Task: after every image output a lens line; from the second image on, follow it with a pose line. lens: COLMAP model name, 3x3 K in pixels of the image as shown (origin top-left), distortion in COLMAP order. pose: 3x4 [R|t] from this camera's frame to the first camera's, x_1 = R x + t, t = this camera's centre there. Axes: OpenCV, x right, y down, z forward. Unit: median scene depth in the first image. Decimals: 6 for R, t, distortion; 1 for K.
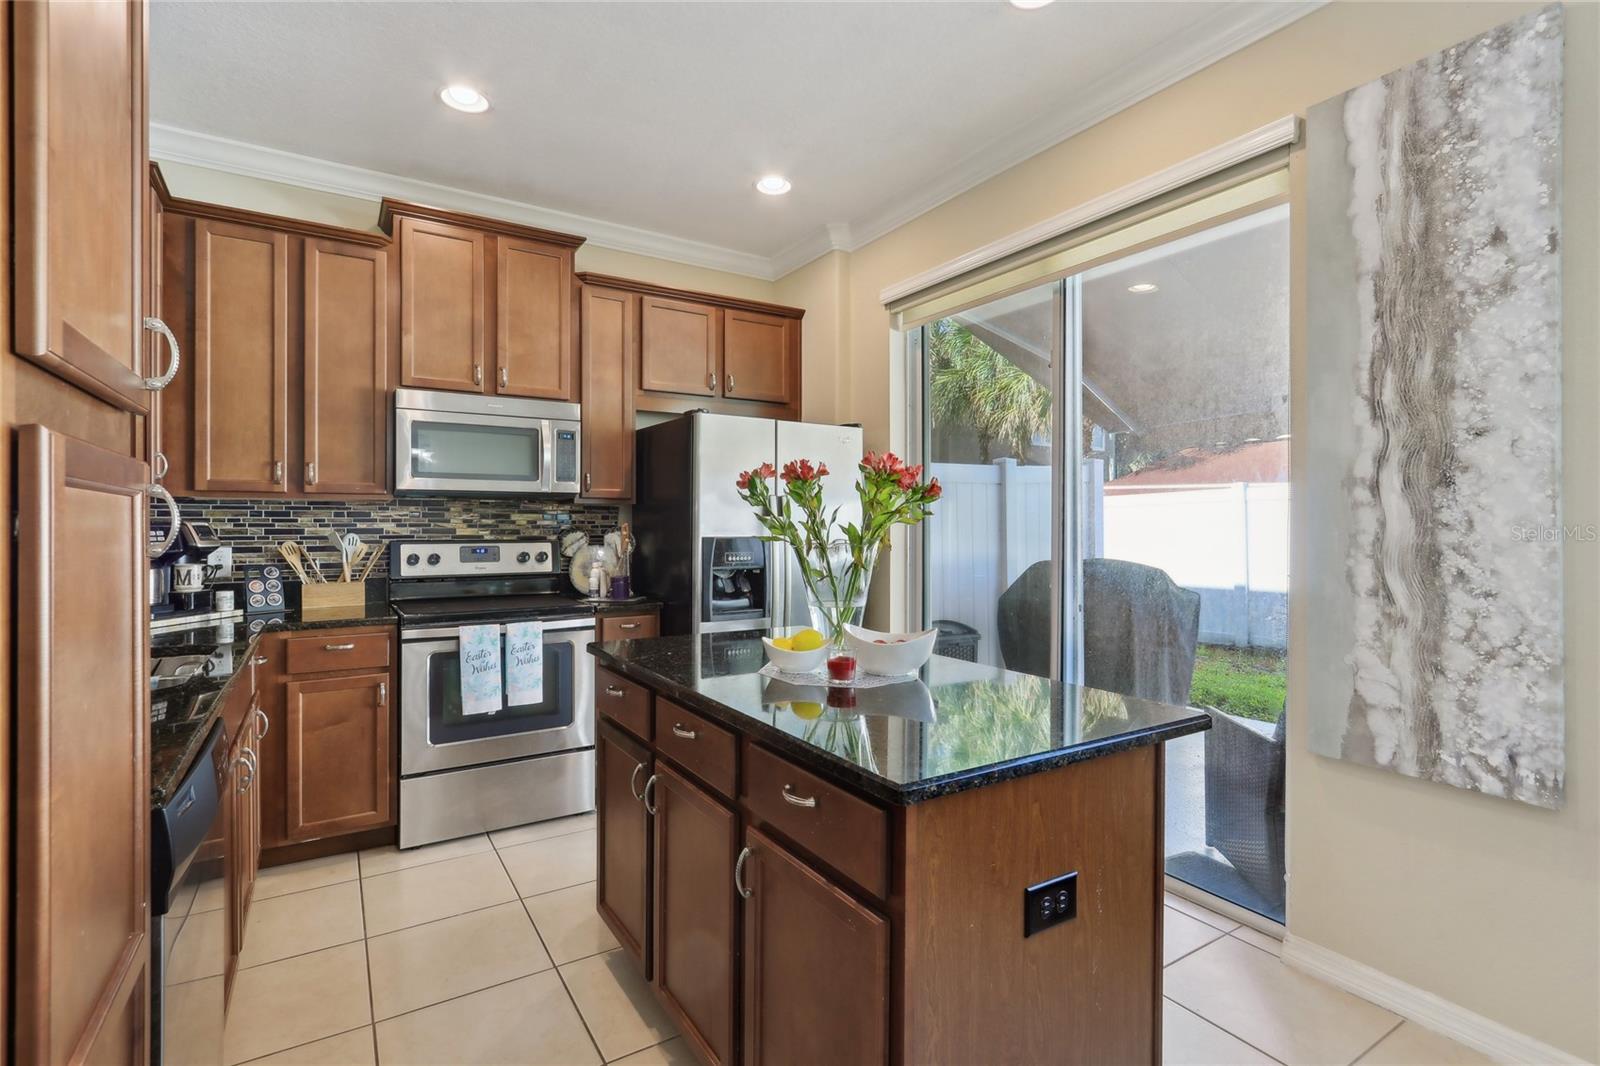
lens RADIAL K [[744.2, 0, 794.4], [0, 744.2, 526.1], [0, 0, 1]] dist [-0.013464, 0.001661]
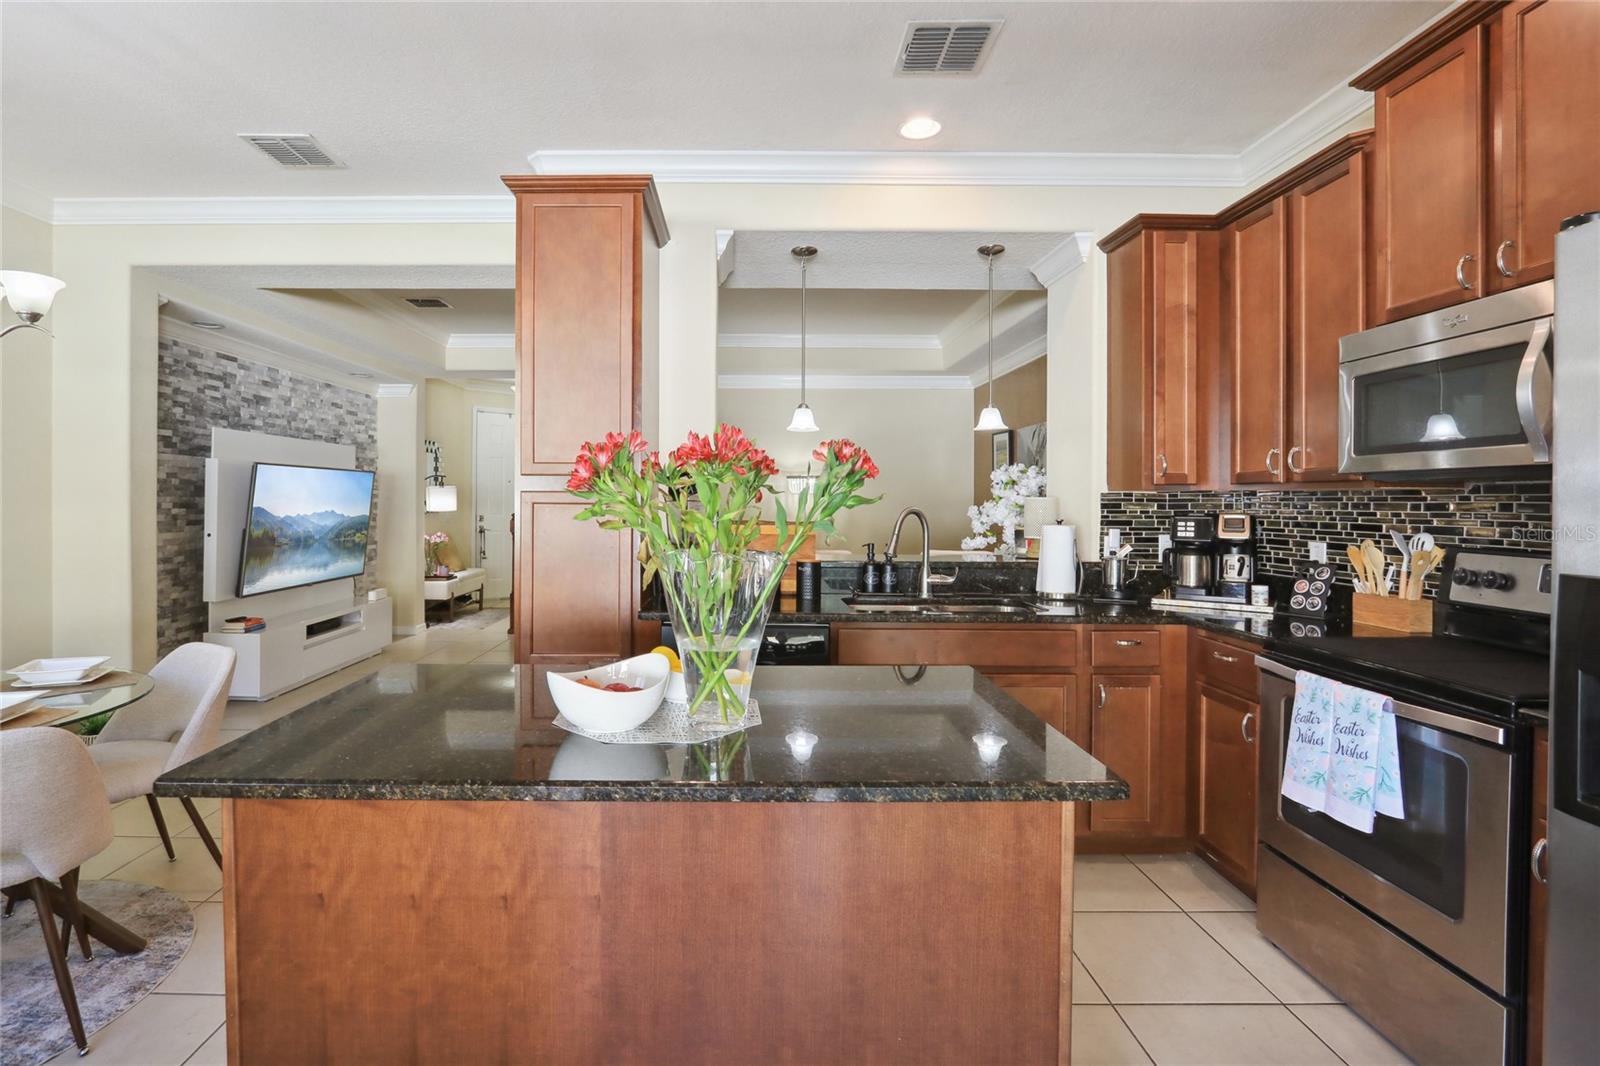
lens RADIAL K [[744.2, 0, 731.3], [0, 744.2, 499.6], [0, 0, 1]] dist [-0.013464, 0.001661]
pose [[-0.537374, -0.003084, -0.843338, 0.620654], [-0.007912, 0.999968, 0.001385, -0.030978], [0.843307, 0.007417, -0.537381, 1.336005]]
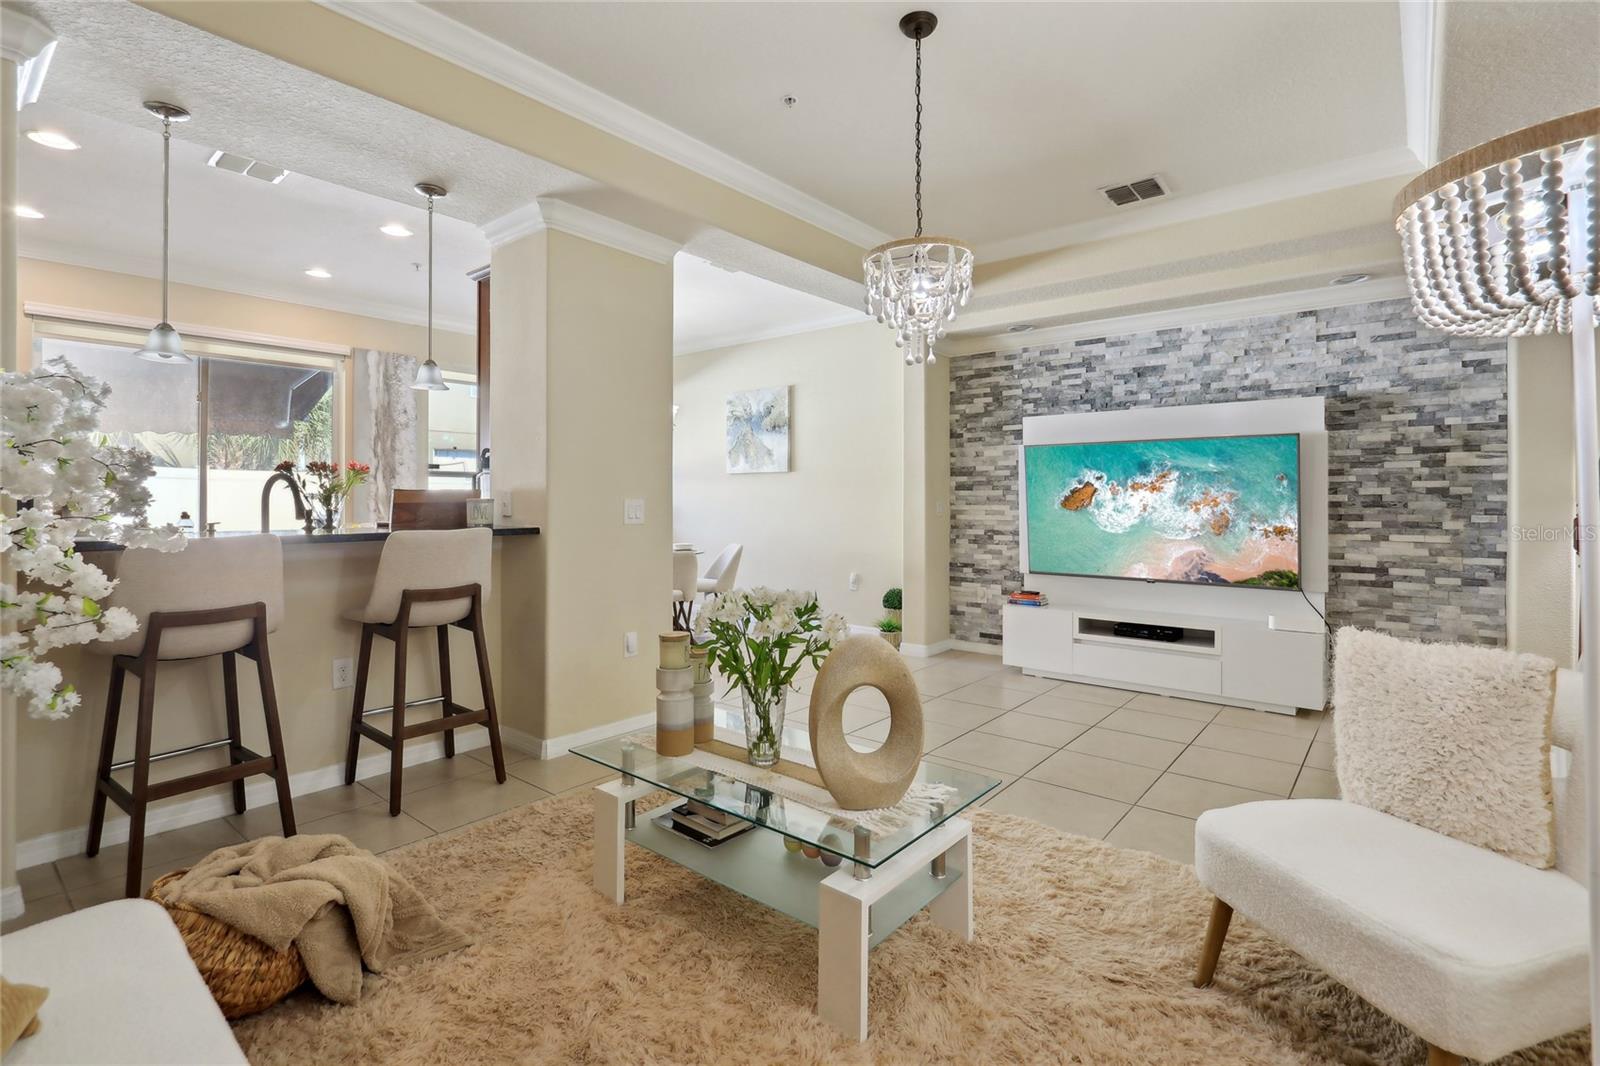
lens RADIAL K [[744.2, 0, 806.6], [0, 744.2, 497.2], [0, 0, 1]] dist [-0.013464, 0.001661]
pose [[-0.324572, 0.002414, 0.945858, -2.775883], [0.003251, 0.999994, -0.001437, 0.041476], [-0.945855, 0.002608, -0.324578, 0.263808]]
